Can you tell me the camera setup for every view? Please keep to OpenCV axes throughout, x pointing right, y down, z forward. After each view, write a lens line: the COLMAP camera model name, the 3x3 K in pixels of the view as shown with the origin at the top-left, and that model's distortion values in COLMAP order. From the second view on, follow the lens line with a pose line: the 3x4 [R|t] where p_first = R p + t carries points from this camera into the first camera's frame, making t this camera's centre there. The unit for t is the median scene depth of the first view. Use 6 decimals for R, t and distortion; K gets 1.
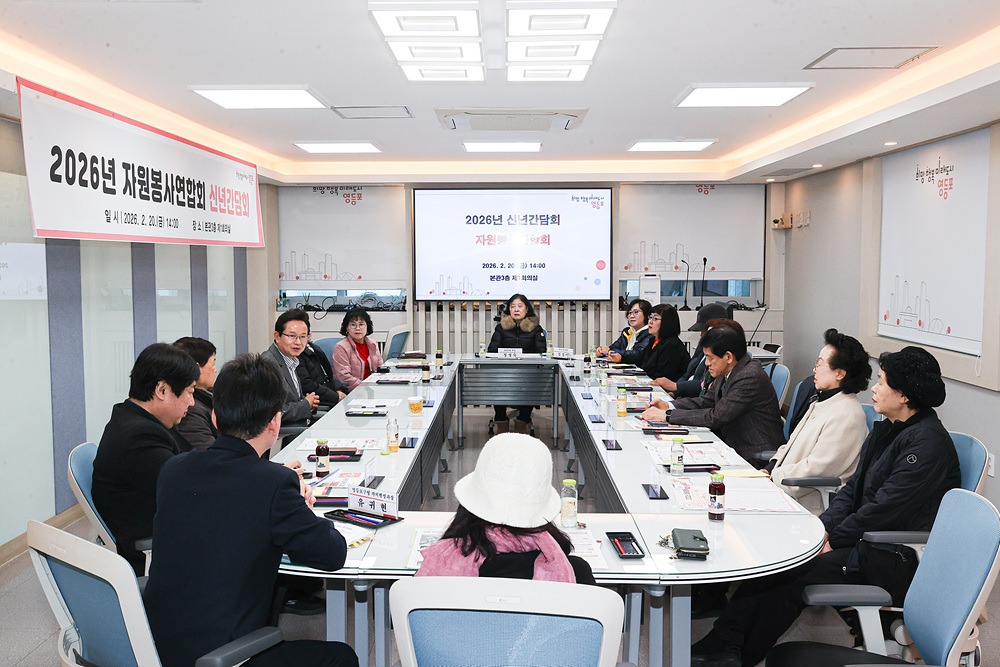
lens RADIAL K [[972.2, 0, 500.0], [0, 972.2, 333.5], [0, 0, 1]] dist [0.005179, 0.012388]
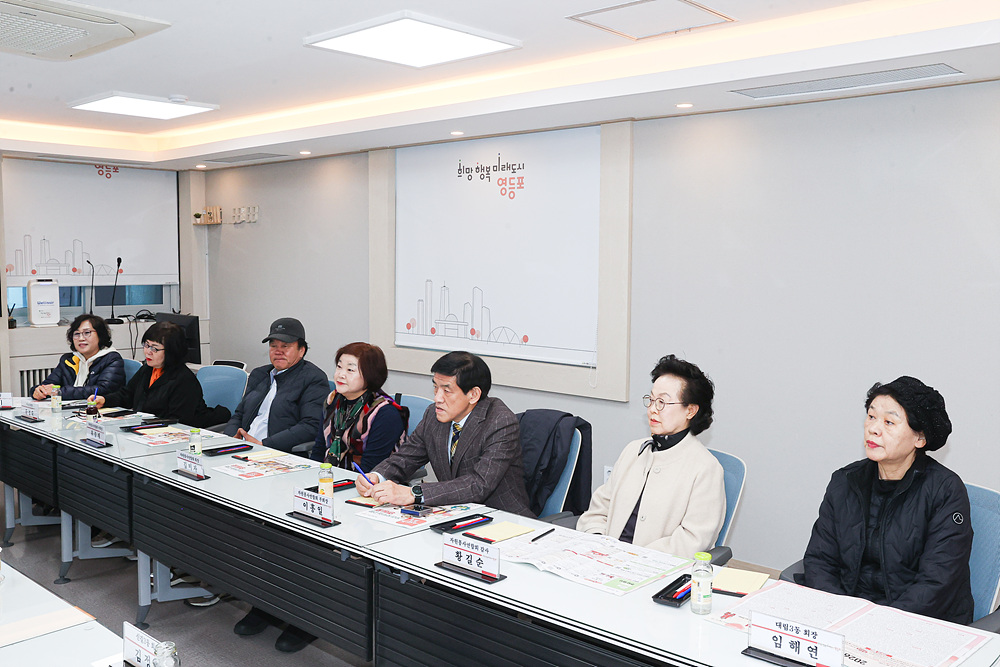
lens RADIAL K [[917.2, 0, 500.0], [0, 917.2, 333.5], [0, 0, 1]] dist [-0.040500, 0.004647]
pose [[0.676604, -0.053754, 0.734383, -0.132724], [0.048278, 0.998424, 0.028602, -0.022719], [-0.734763, 0.016103, 0.678133, 0.270893]]
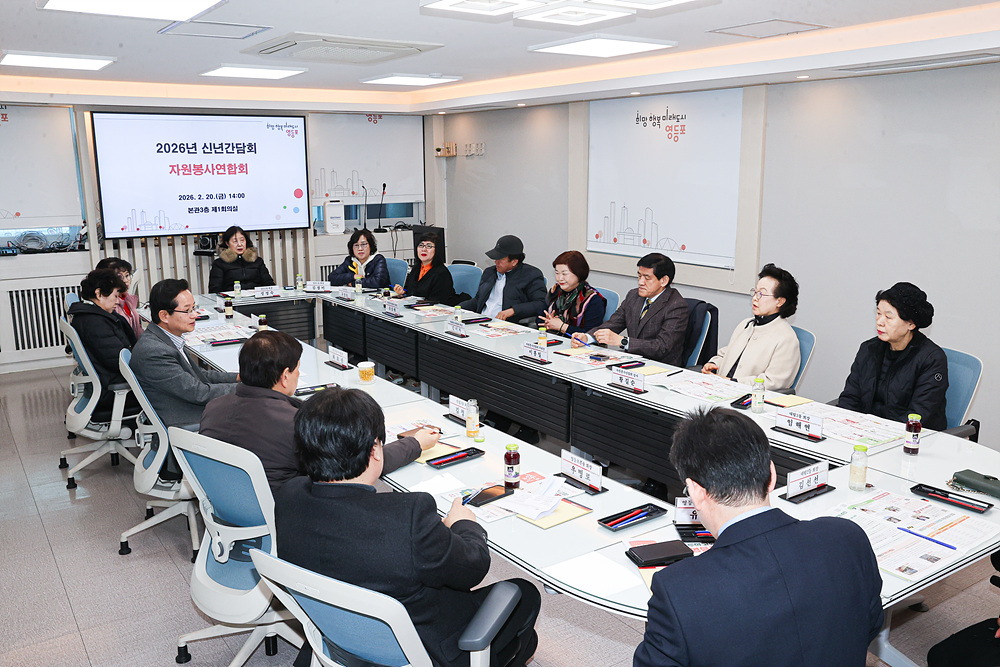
lens RADIAL K [[835.2, 0, 500.0], [0, 835.2, 333.5], [0, 0, 1]] dist [-0.044348, 0.003599]
pose [[0.819397, -0.118492, 0.560847, -0.229295], [0.049439, 0.989365, 0.136796, -0.034067], [-0.571091, -0.084363, 0.816540, 0.157801]]
